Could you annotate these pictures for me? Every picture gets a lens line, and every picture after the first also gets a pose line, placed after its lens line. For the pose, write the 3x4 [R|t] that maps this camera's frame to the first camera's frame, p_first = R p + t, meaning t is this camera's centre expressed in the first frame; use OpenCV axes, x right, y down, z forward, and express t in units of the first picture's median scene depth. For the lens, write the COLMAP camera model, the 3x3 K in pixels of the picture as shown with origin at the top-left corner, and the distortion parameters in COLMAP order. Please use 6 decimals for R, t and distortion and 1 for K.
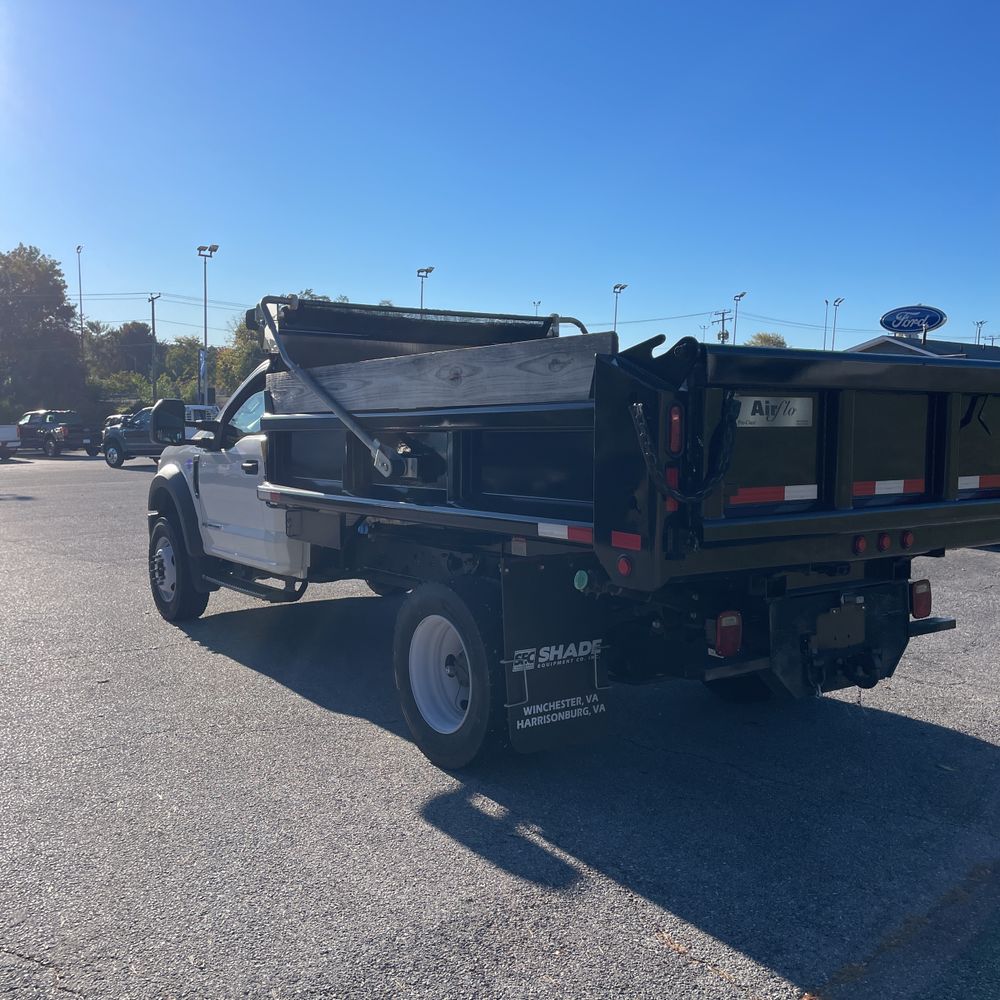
lens RADIAL K [[992.5, 0, 512.4], [0, 992.5, 489.4], [0, 0, 1]] dist [0.116812, -0.174123]
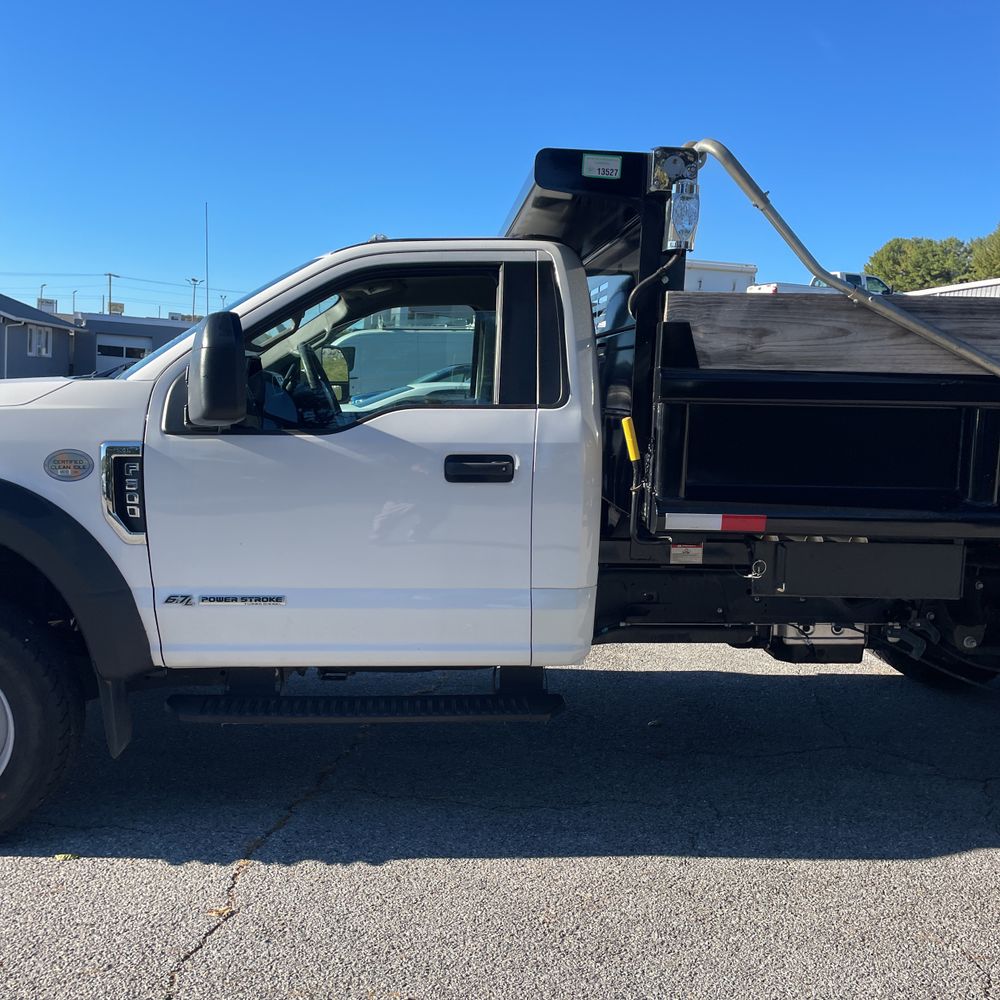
lens RADIAL K [[990.8, 0, 500.0], [0, 990.8, 500.0], [0, 0, 1]] dist [0.120193, -0.209252]
pose [[0.530693, -0.084759, 0.843315, -0.975668], [0.022696, 0.996052, 0.085827, -0.070524], [-0.847260, -0.026407, 0.530521, 1.055034]]
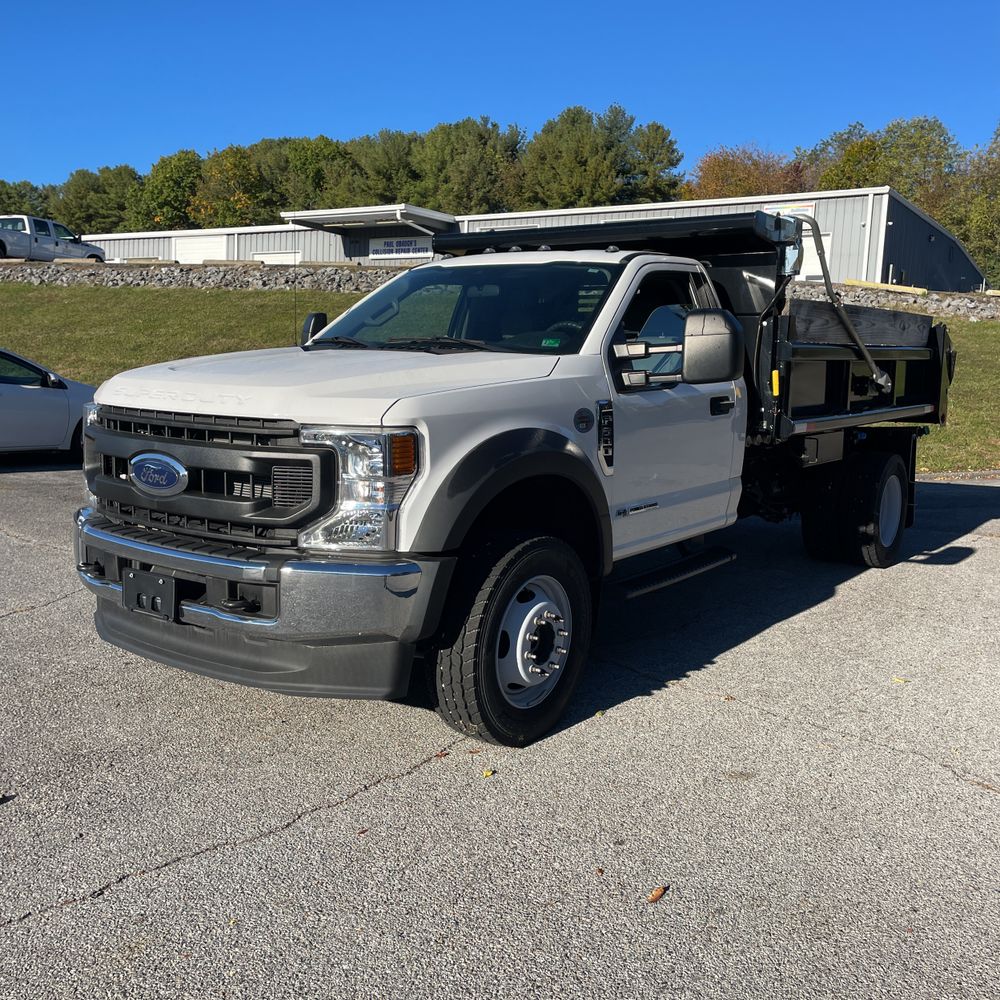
lens RADIAL K [[985.9, 0, 501.8], [0, 985.9, 472.3], [0, 0, 1]] dist [0.082110, -0.098661]
pose [[-0.291443, -0.123012, 0.948646, -1.387338], [0.034689, 0.989686, 0.138991, -0.122686], [-0.955959, 0.073416, -0.284170, 2.016656]]
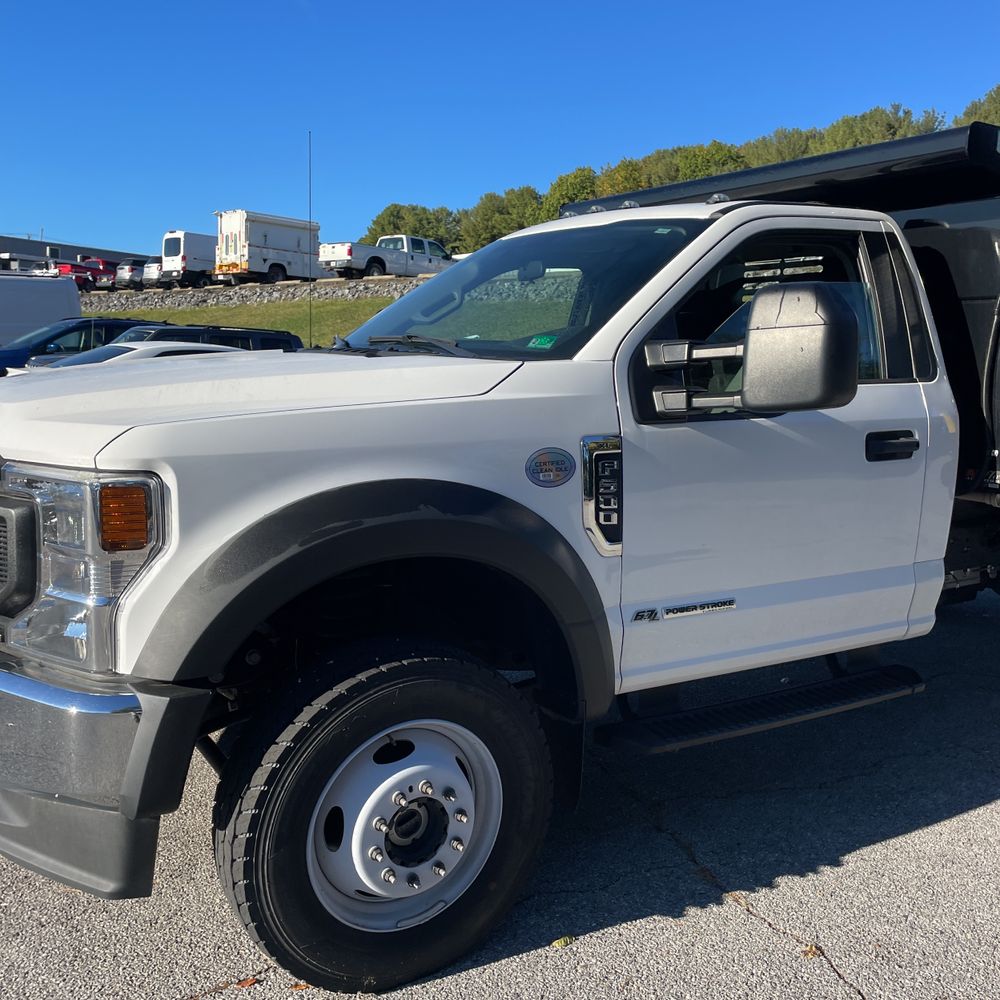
lens RADIAL K [[987.4, 0, 500.0], [0, 987.4, 500.0], [0, 0, 1]] dist [0.111367, -0.147674]
pose [[0.084632, -0.144145, 0.985931, -1.100103], [0.032736, 0.989349, 0.141834, -0.103357], [-0.995874, 0.020272, 0.088450, 1.662102]]
